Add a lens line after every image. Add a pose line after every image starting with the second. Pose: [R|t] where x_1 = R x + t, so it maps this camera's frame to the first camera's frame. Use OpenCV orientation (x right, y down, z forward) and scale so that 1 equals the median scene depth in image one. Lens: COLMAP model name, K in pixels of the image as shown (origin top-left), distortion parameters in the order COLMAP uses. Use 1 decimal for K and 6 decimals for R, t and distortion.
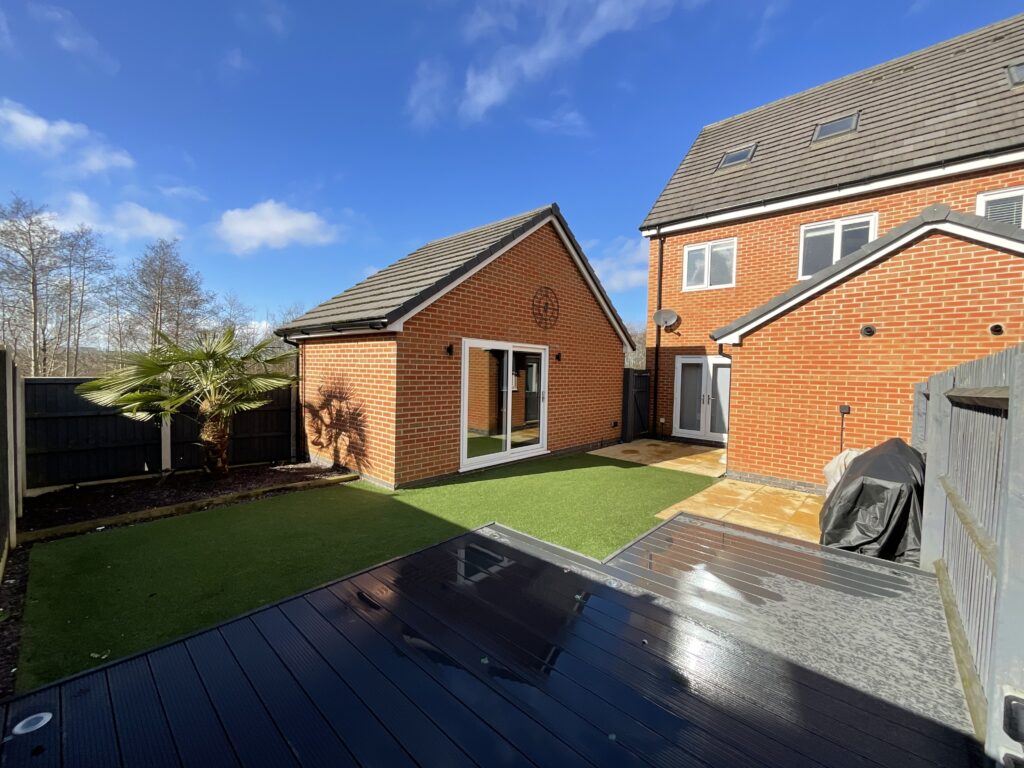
lens RADIAL K [[414.0, 0, 512.0], [0, 414.0, 388.2], [0, 0, 1]] dist [0.004416, -0.001050]
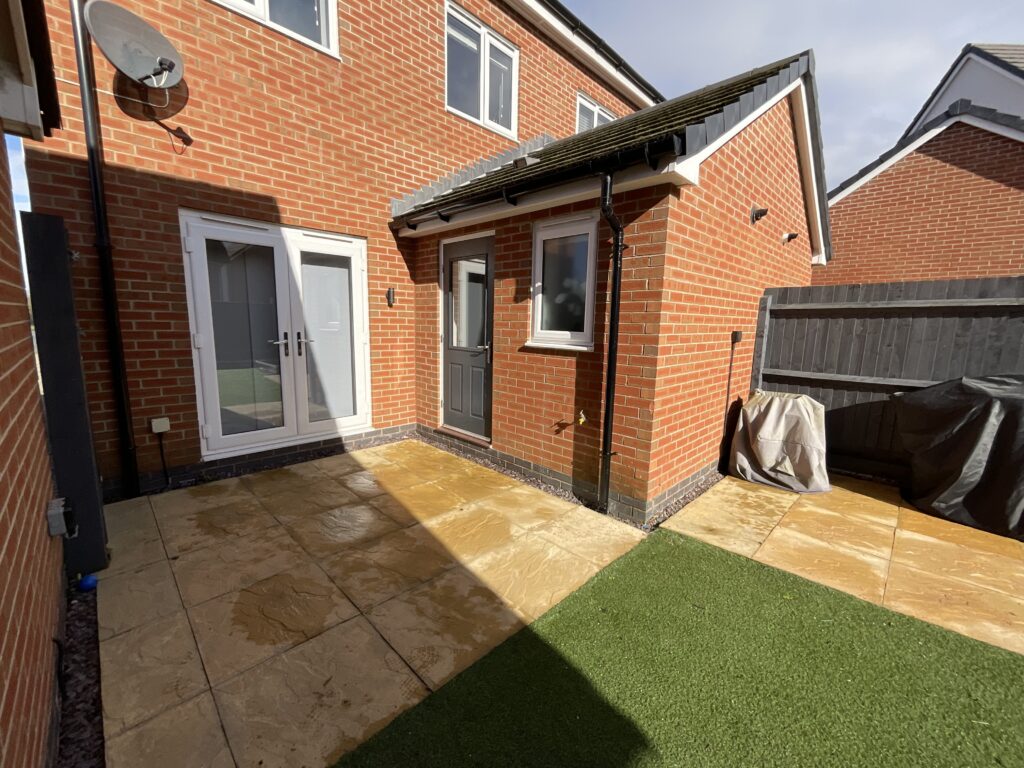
lens RADIAL K [[414.0, 0, 512.2], [0, 414.0, 383.5], [0, 0, 1]] dist [0.004416, -0.001050]
pose [[0.036402, -0.173249, 0.984205, 0.083500], [0.021501, 0.984766, 0.172552, 0.000564], [-0.999106, 0.014880, 0.039573, 0.781744]]
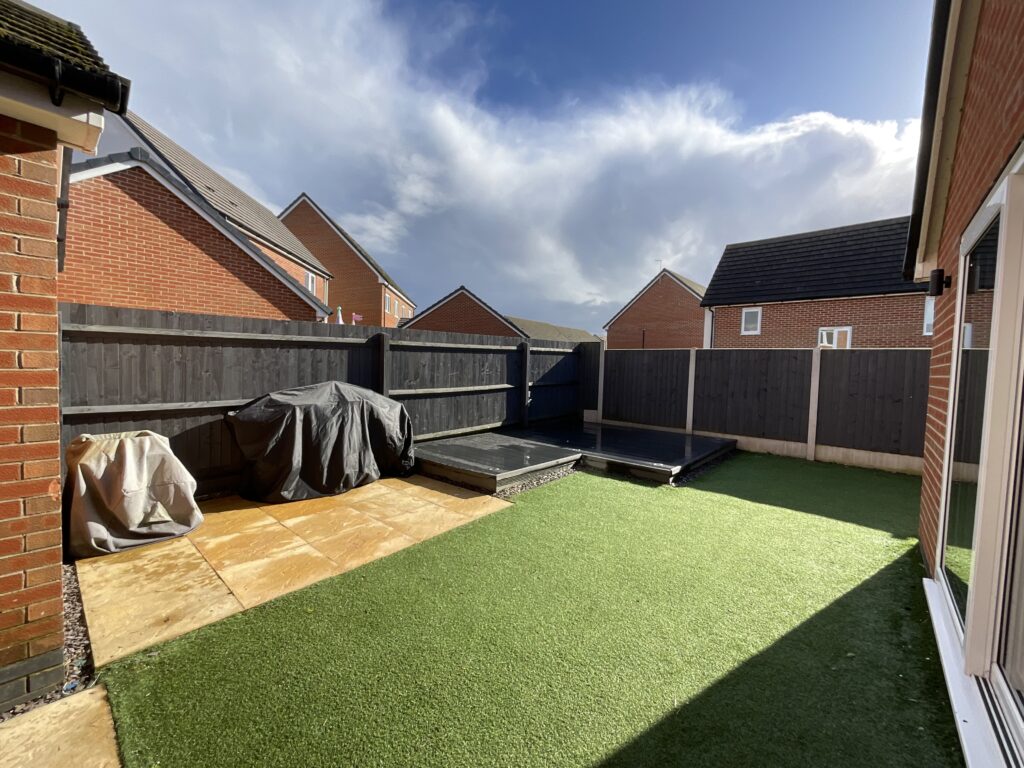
lens RADIAL K [[414.0, 0, 511.7], [0, 414.0, 384.1], [0, 0, 1]] dist [0.004416, -0.001050]
pose [[-0.998411, -0.053102, -0.018832, 0.179646], [-0.054552, 0.994679, 0.087394, -0.000734], [0.014091, 0.088283, -0.995996, 0.866671]]
